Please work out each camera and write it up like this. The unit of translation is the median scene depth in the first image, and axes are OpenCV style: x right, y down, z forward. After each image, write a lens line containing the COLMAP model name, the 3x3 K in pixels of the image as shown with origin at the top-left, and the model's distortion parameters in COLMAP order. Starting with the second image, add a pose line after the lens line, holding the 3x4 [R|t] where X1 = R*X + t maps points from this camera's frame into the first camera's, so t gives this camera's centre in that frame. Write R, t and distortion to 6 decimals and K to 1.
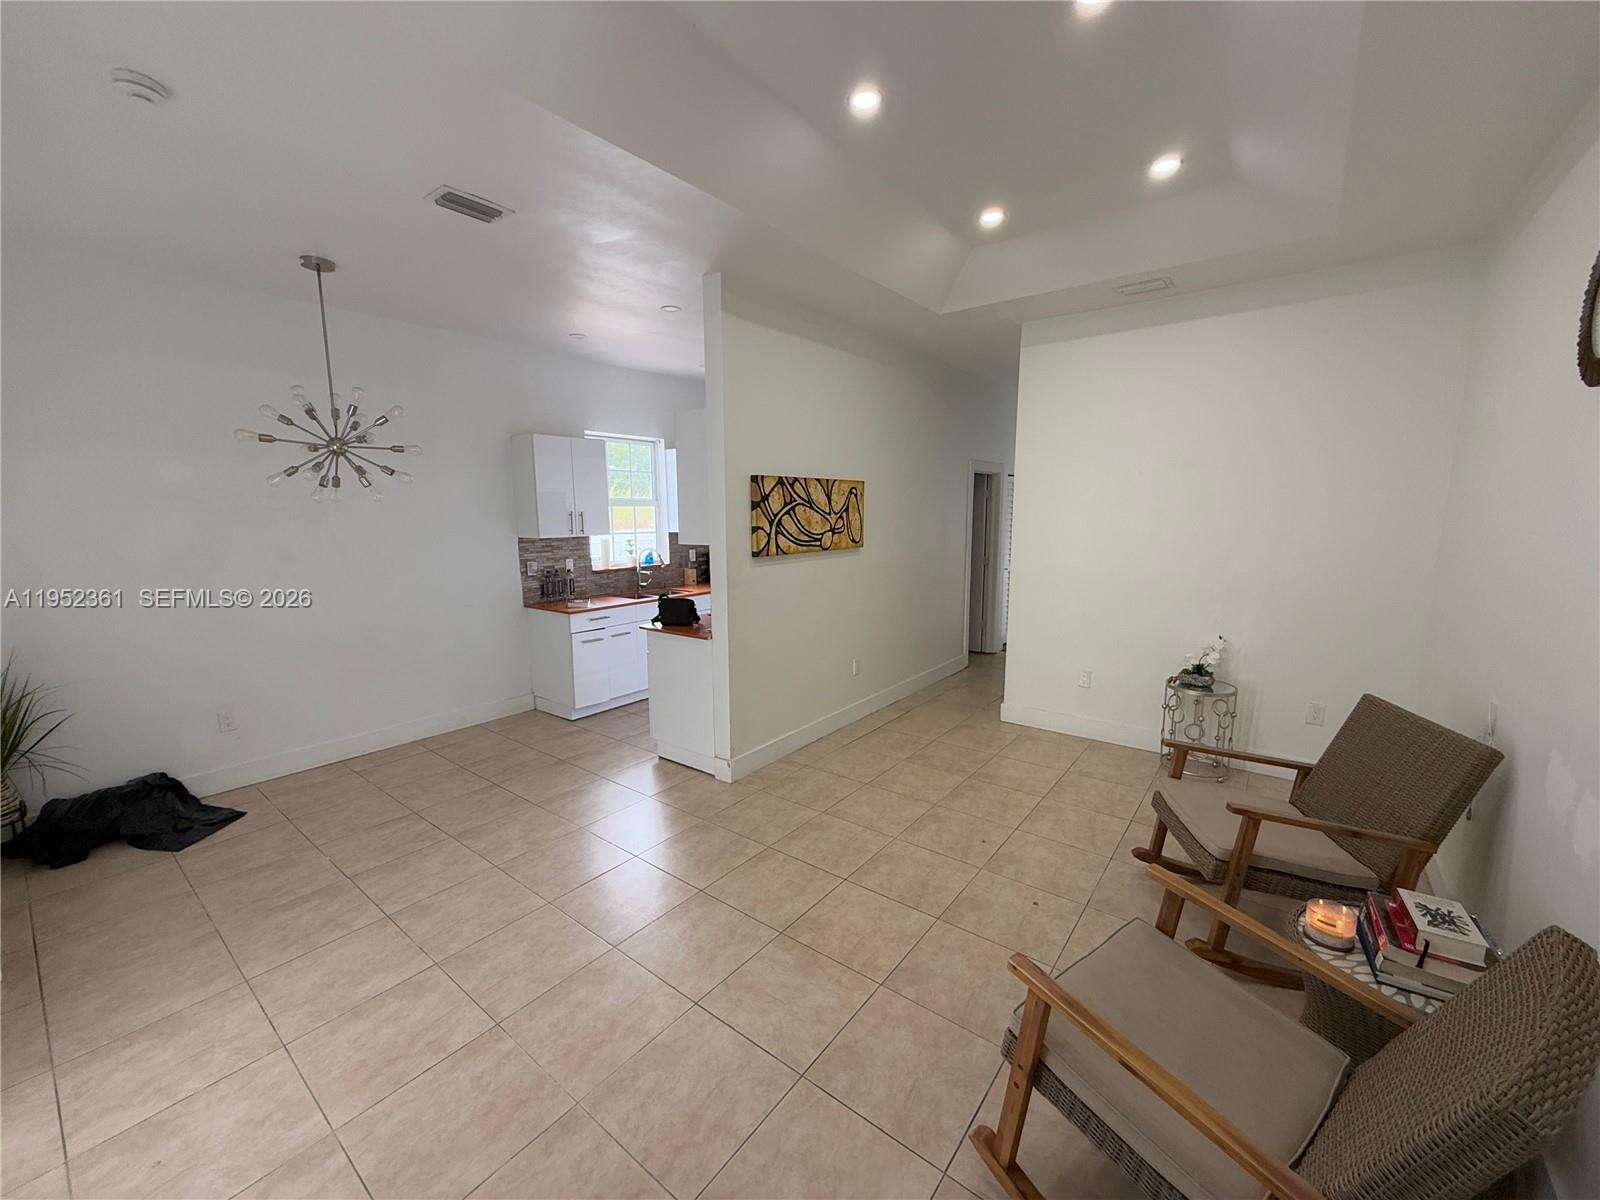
lens RADIAL K [[634.2, 0, 814.0], [0, 634.2, 603.2], [0, 0, 1]] dist [-0.001921, 0.000488]
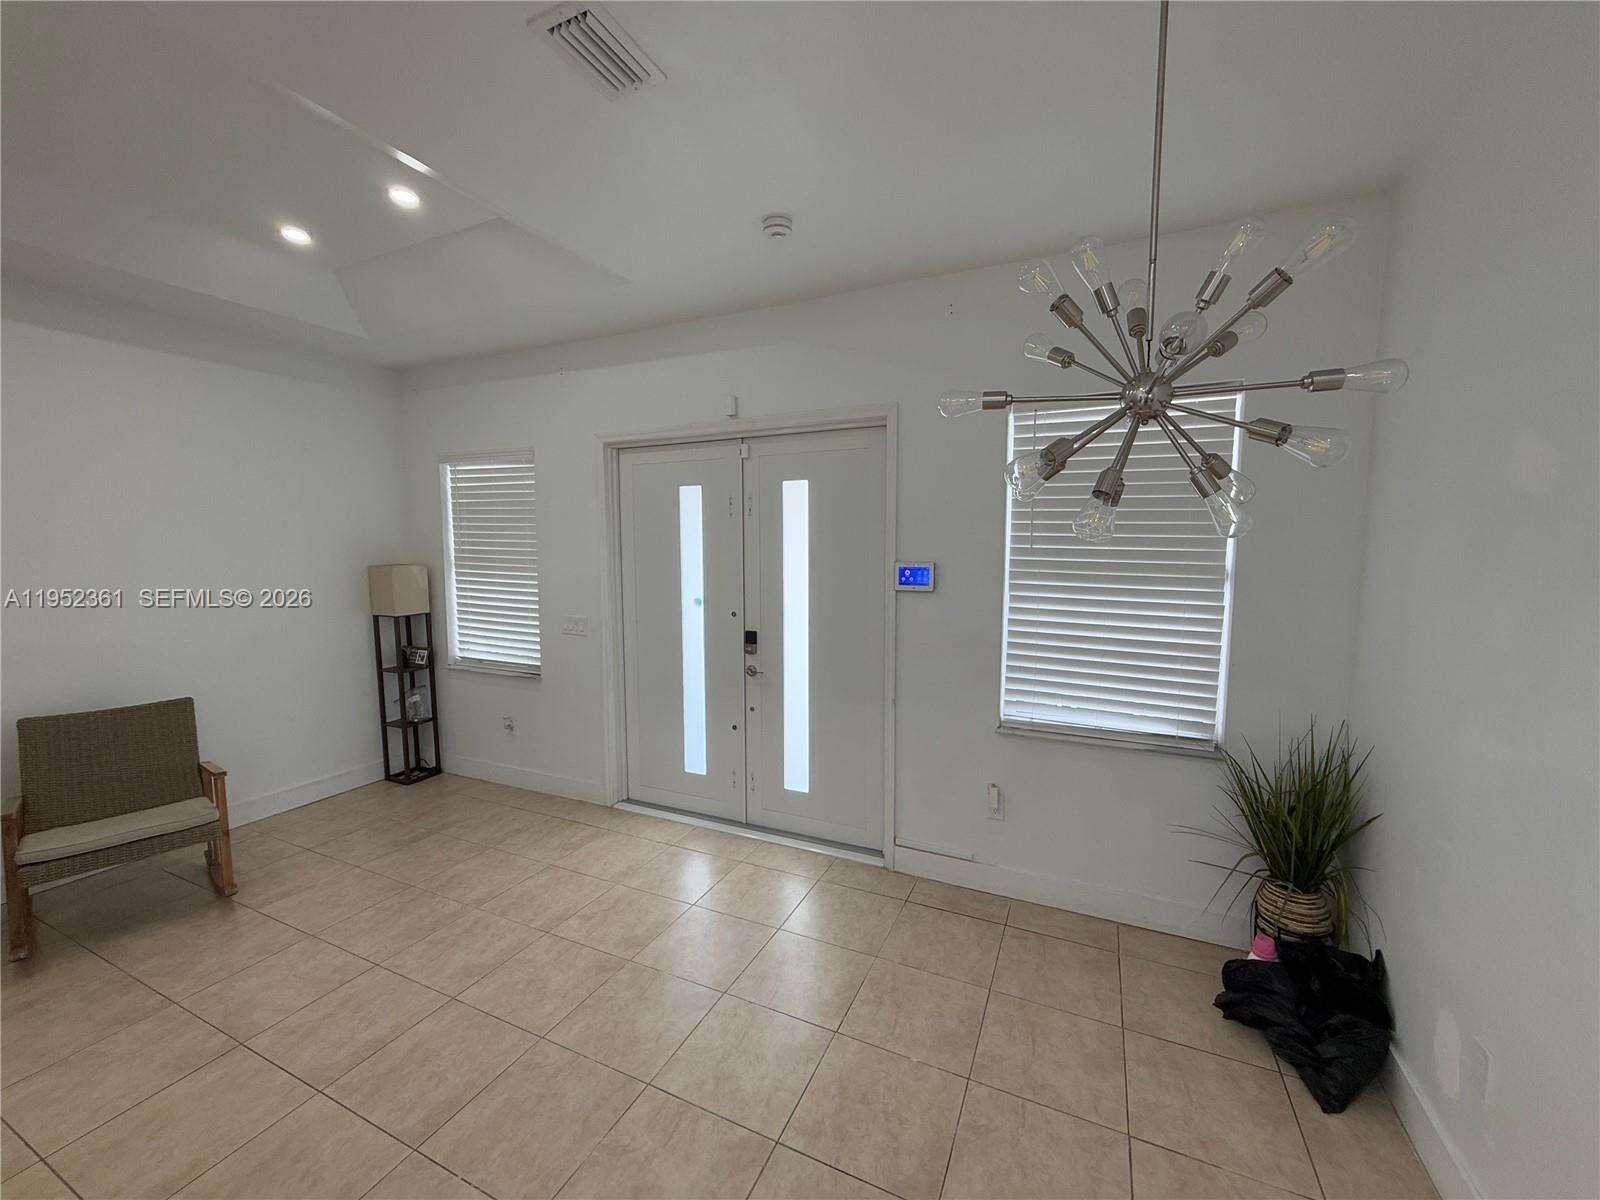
lens RADIAL K [[634.2, 0, 794.9], [0, 634.2, 609.5], [0, 0, 1]] dist [-0.001921, 0.000488]
pose [[-0.979263, 0.027601, -0.200705, -0.694521], [-0.024500, 0.967271, 0.252559, -0.310606], [0.201107, 0.252238, -0.946537, 2.006140]]
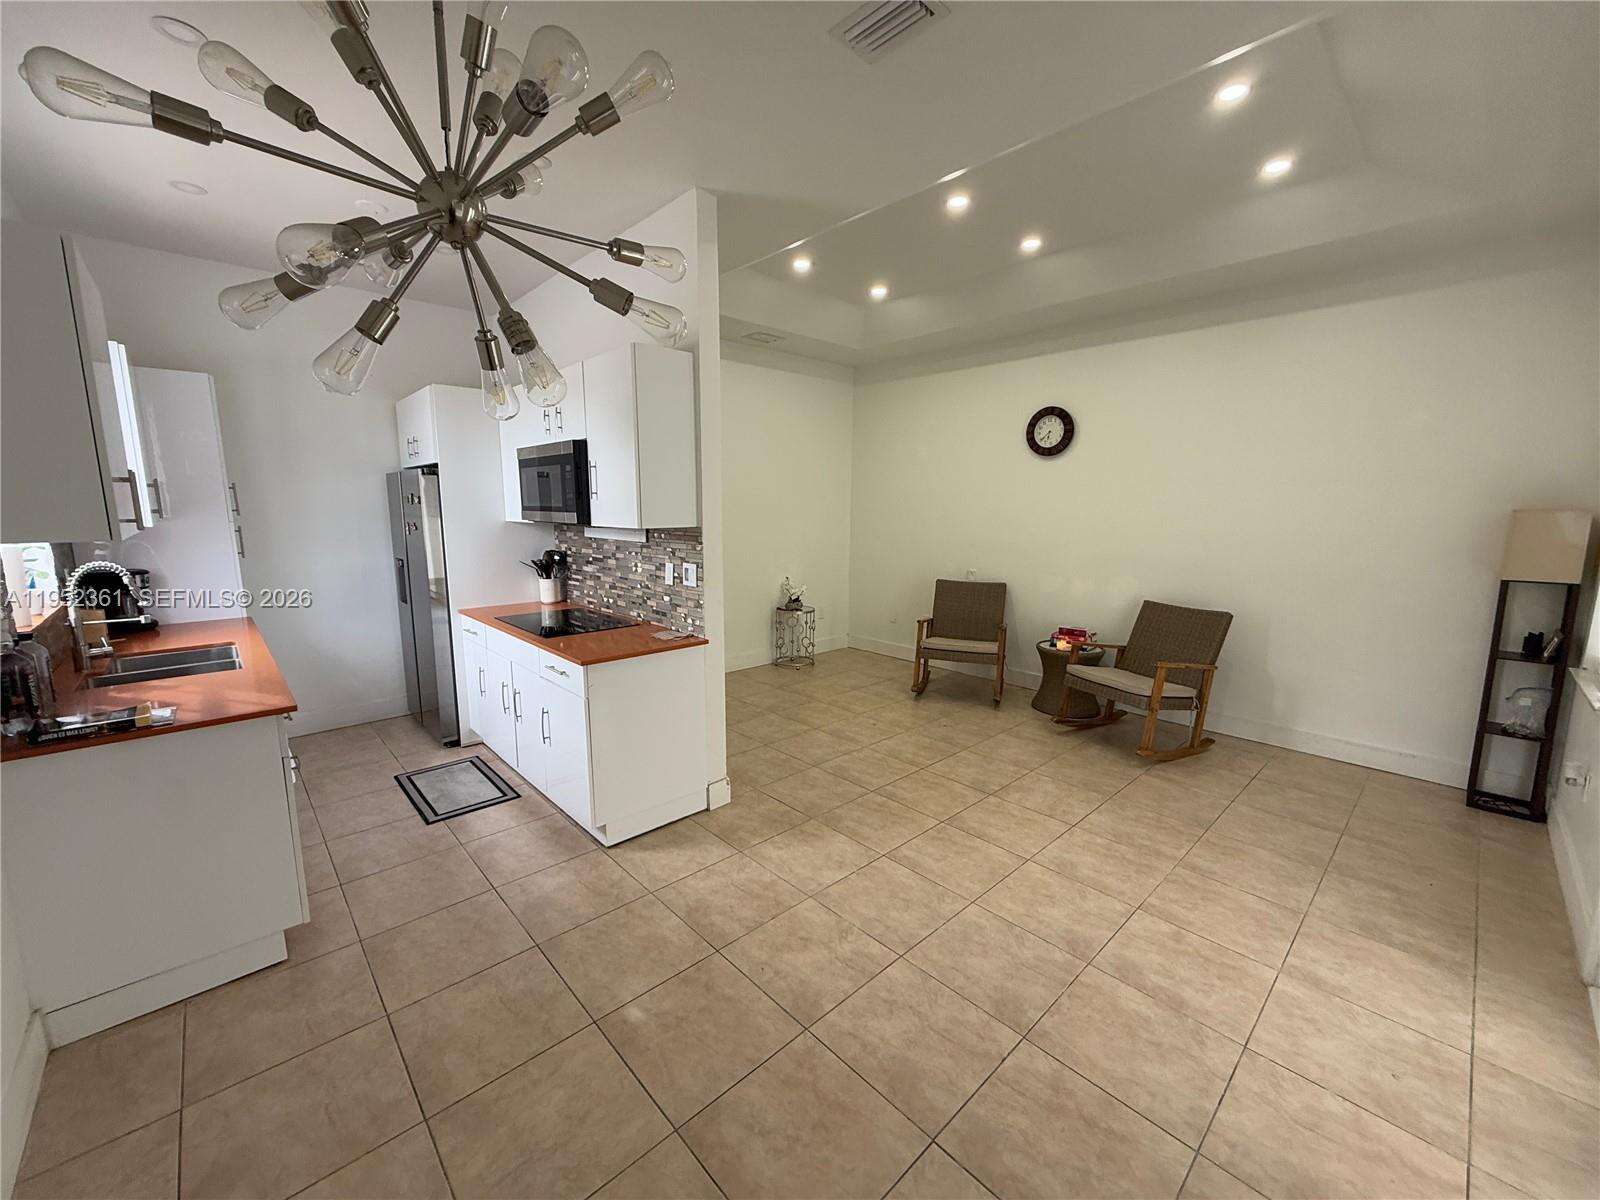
lens RADIAL K [[634.2, 0, 799.3], [0, 634.2, 604.0], [0, 0, 1]] dist [-0.001921, 0.000488]
pose [[0.172293, -0.148502, 0.973788, -1.534942], [0.142288, 0.981955, 0.124573, -0.120478], [-0.974715, 0.117095, 0.190314, 1.212779]]
